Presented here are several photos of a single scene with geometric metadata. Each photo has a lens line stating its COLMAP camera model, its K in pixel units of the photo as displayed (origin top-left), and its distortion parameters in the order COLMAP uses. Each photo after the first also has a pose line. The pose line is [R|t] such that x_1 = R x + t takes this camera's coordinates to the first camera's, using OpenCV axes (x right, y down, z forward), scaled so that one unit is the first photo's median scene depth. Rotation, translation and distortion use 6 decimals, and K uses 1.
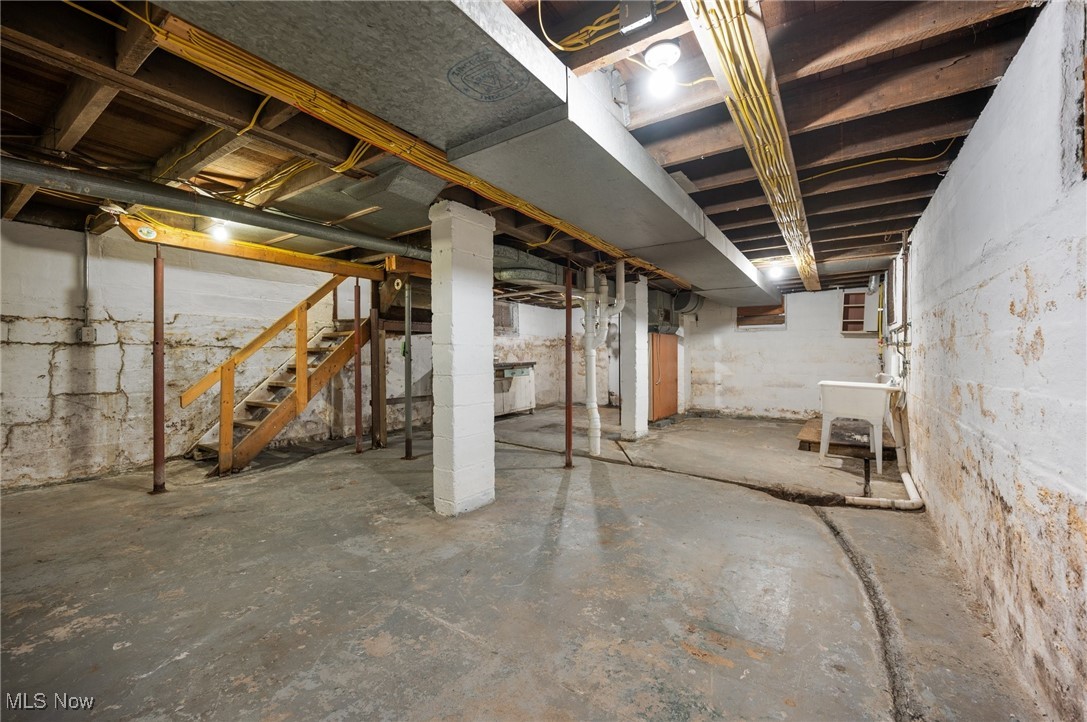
lens RADIAL K [[428.9, 0, 547.1], [0, 428.9, 357.2], [0, 0, 1]] dist [-0.002342, 0.000411]
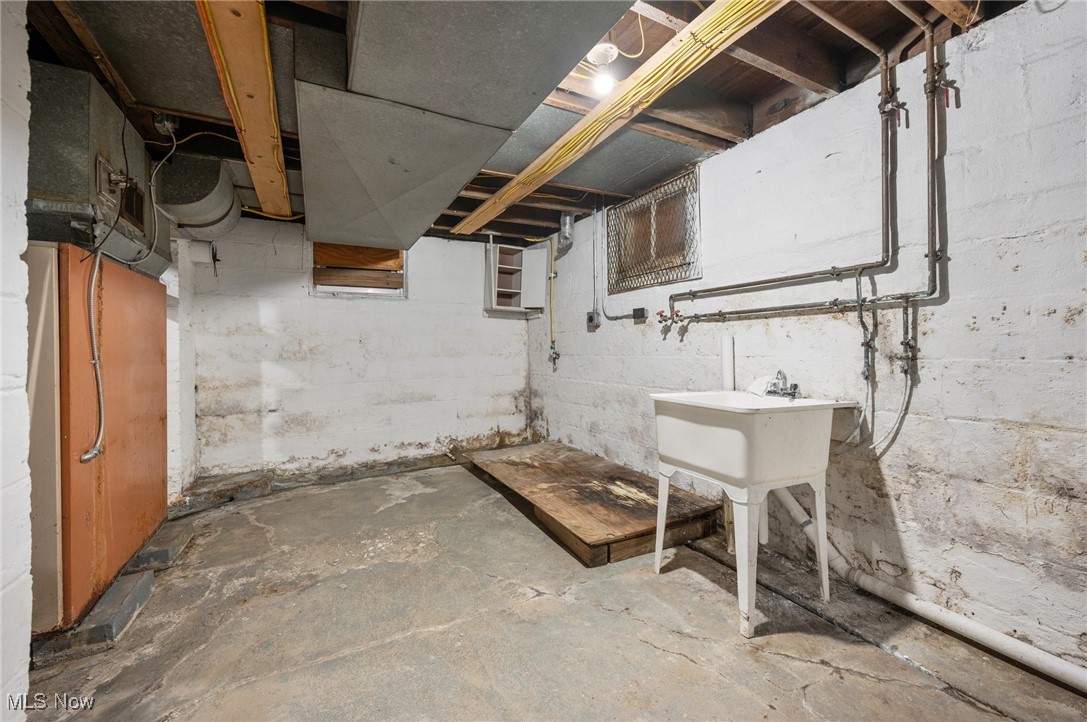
lens RADIAL K [[428.9, 0, 538.8], [0, 428.9, 341.2], [0, 0, 1]] dist [-0.002342, 0.000411]
pose [[0.461682, -0.001042, 0.887045, 0.135775], [0.011699, 0.999919, -0.004915, -0.004465], [-0.886968, 0.012646, 0.461657, 0.559378]]
